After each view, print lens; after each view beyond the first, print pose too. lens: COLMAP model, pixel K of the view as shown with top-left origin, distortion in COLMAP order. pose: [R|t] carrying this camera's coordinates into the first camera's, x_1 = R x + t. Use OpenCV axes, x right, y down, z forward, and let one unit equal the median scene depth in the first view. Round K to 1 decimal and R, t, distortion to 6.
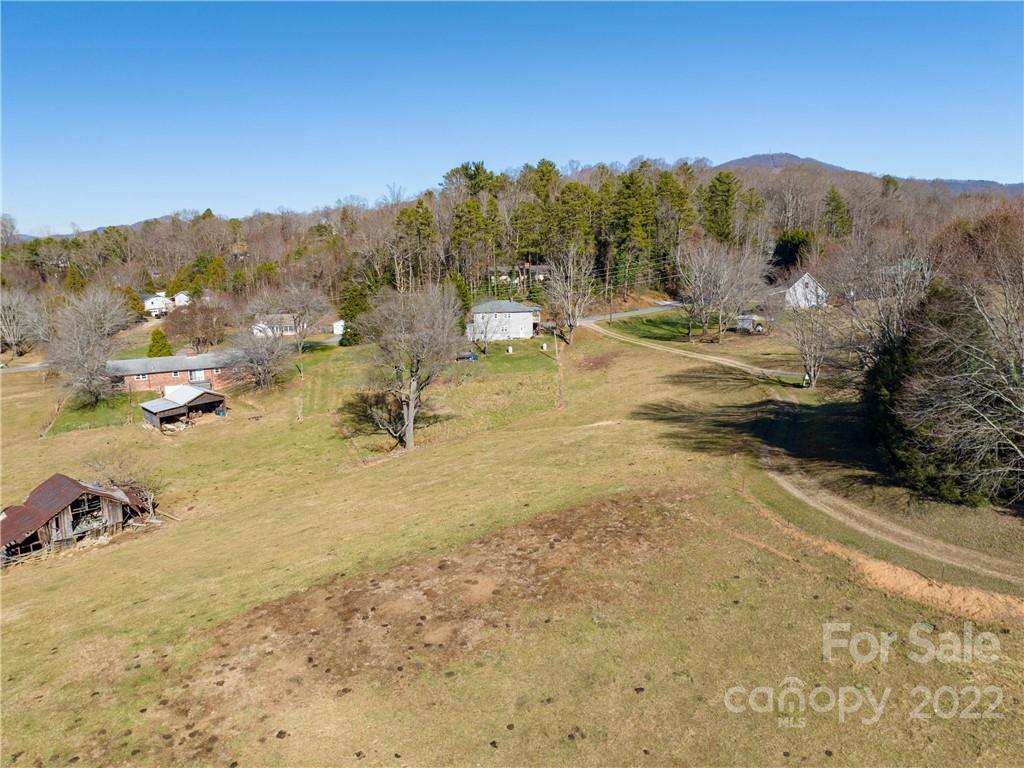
lens RADIAL K [[722.3, 0, 515.5], [0, 722.3, 384.9], [0, 0, 1]] dist [-0.038666, 0.007700]
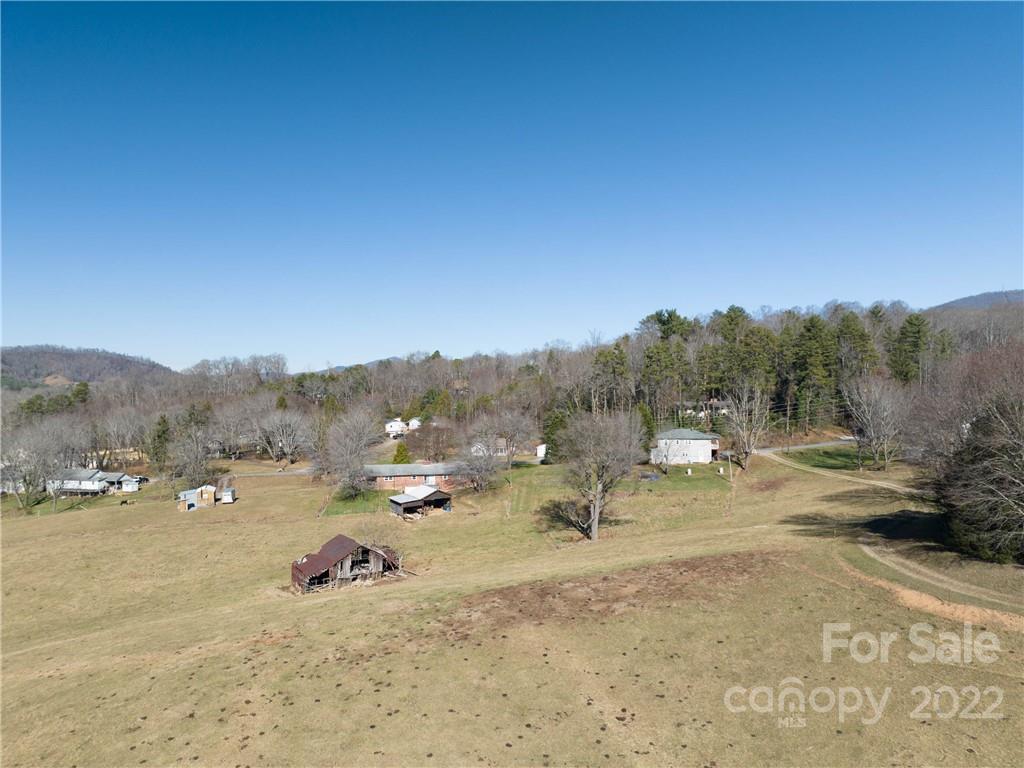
lens RADIAL K [[722.3, 0, 515.5], [0, 722.3, 384.9], [0, 0, 1]] dist [-0.038666, 0.007700]
pose [[0.962366, 0.009006, -0.271607, 0.041542], [-0.060947, 0.981144, -0.183416, 0.047324], [0.264834, 0.193067, 0.944769, -0.186875]]
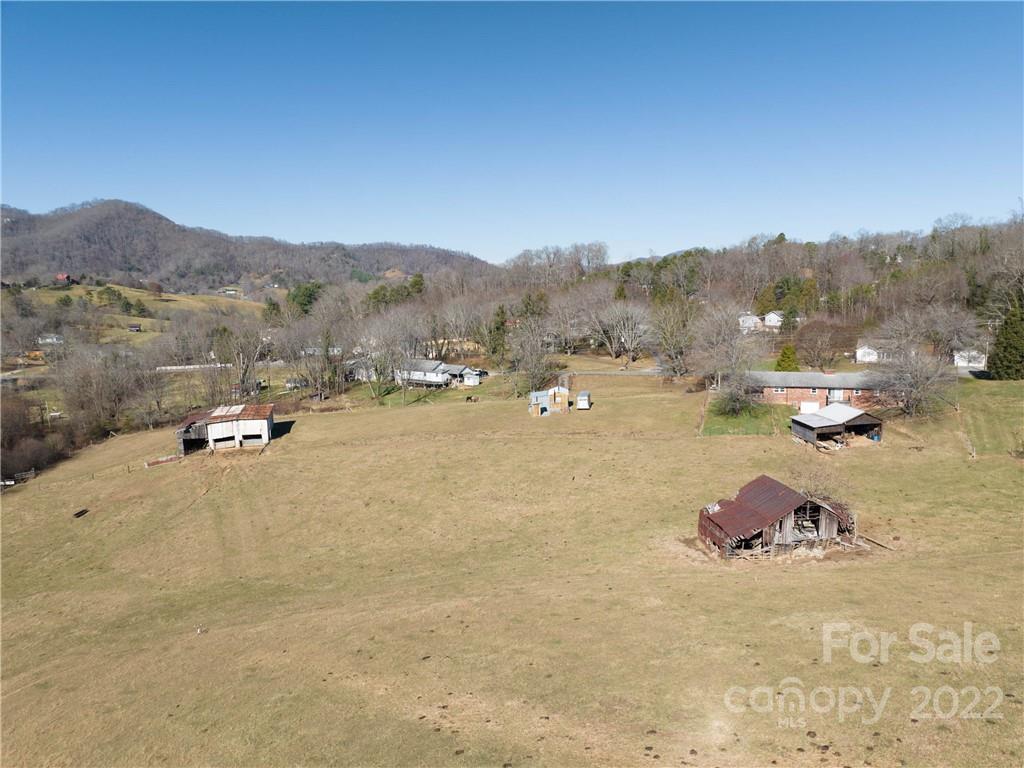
lens RADIAL K [[725.0, 0, 513.6], [0, 725.0, 377.0], [0, 0, 1]] dist [-0.060043, 0.034719]
pose [[0.774519, 0.090525, -0.626039, -0.187220], [-0.123200, 0.992342, -0.008928, 0.025652], [0.620437, 0.084042, 0.779741, -0.008727]]
